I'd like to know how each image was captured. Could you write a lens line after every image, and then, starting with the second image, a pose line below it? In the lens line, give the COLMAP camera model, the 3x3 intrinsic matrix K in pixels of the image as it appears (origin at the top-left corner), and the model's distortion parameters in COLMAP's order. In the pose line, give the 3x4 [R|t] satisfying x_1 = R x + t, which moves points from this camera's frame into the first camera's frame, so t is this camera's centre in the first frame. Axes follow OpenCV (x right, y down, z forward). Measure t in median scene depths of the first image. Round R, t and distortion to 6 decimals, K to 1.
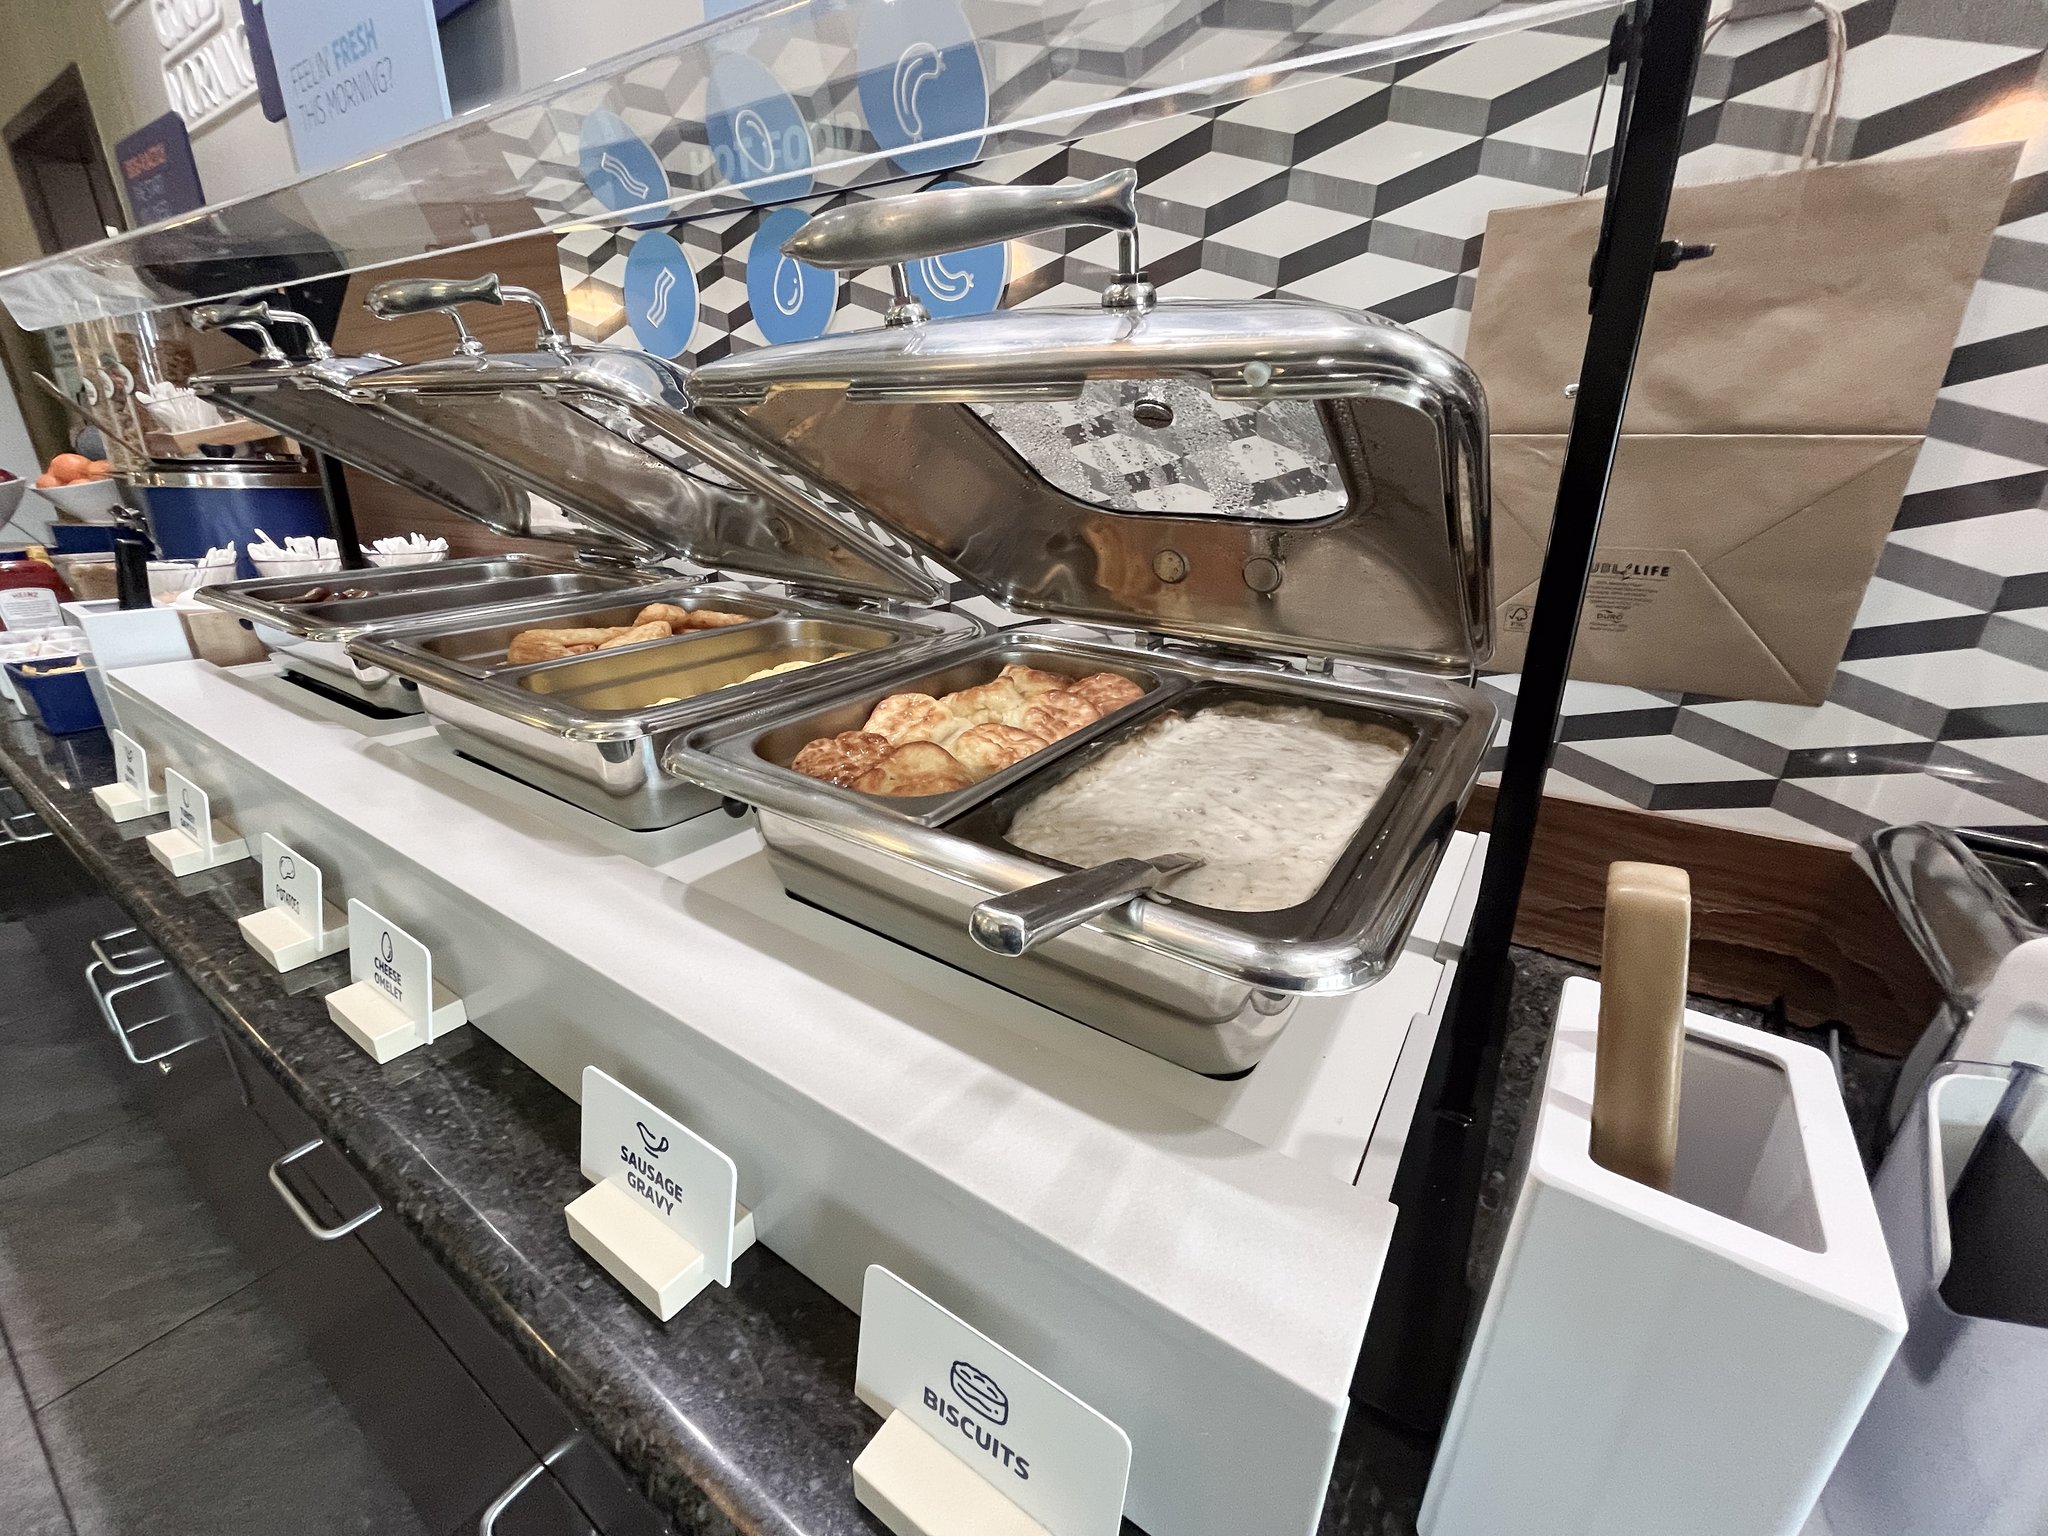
lens RADIAL K [[825.9, 0, 1024.0], [0, 825.9, 768.0], [0, 0, 1]] dist [-0.000242, 0.000041]
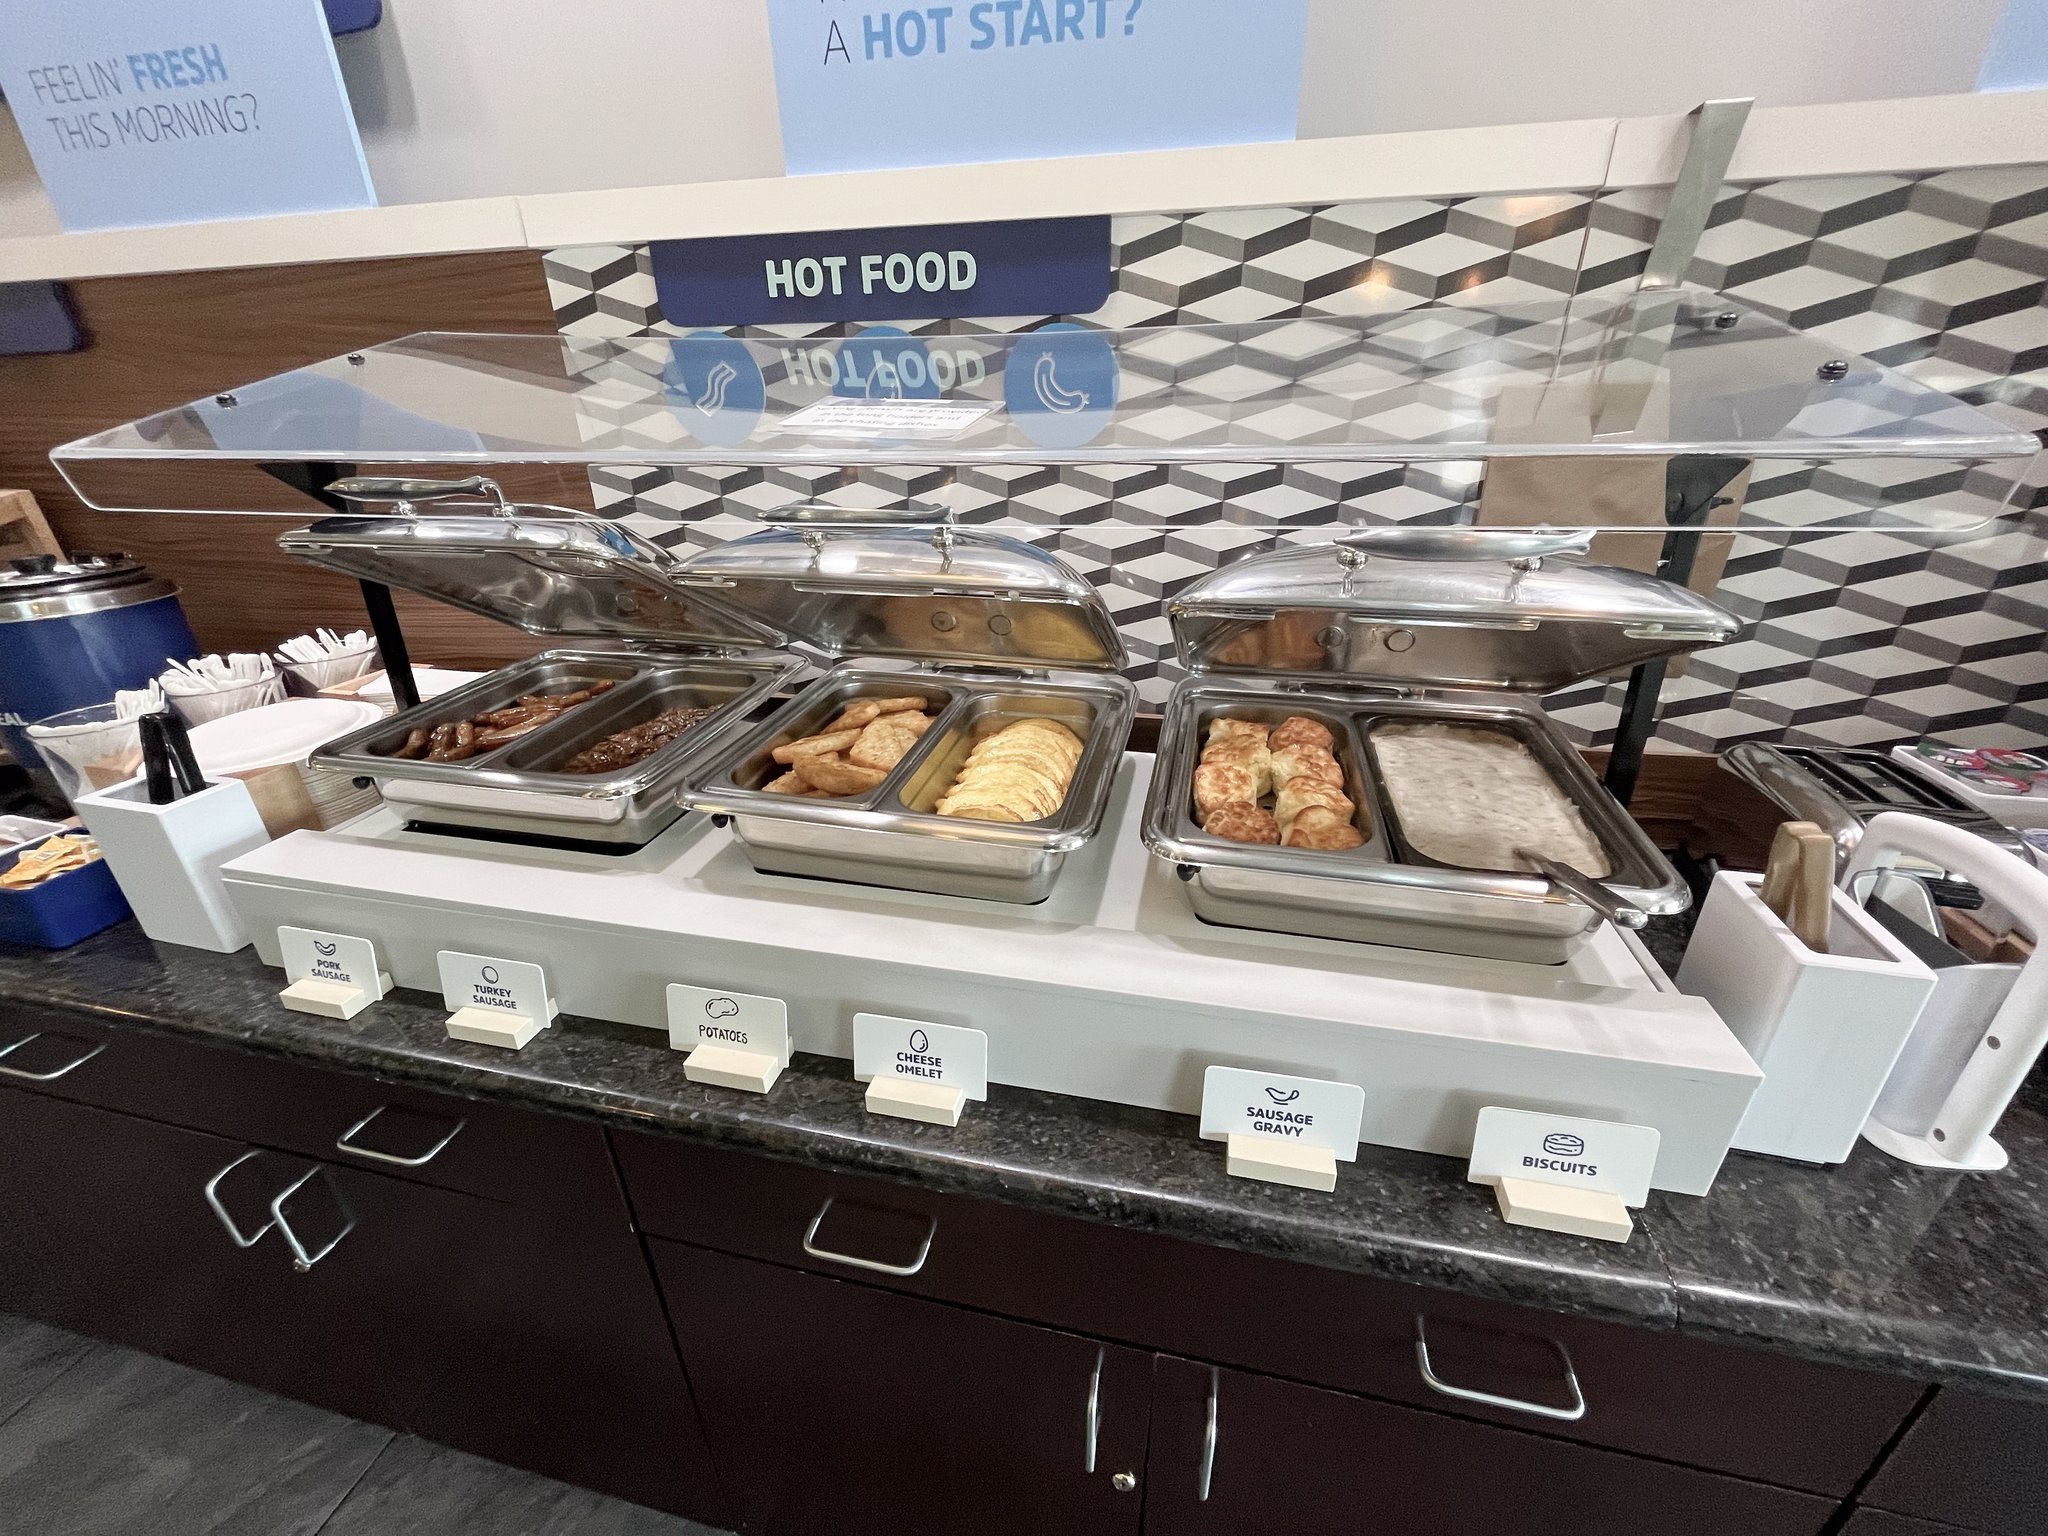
lens RADIAL K [[830.9, 0, 1025.5], [0, 830.9, 785.0], [0, 0, 1]] dist [-0.002133, -0.000025]
pose [[0.933885, -0.187275, 0.304611, -0.981565], [0.161287, 0.980915, 0.108589, -0.292459], [-0.319133, -0.052279, 0.946267, -0.239797]]
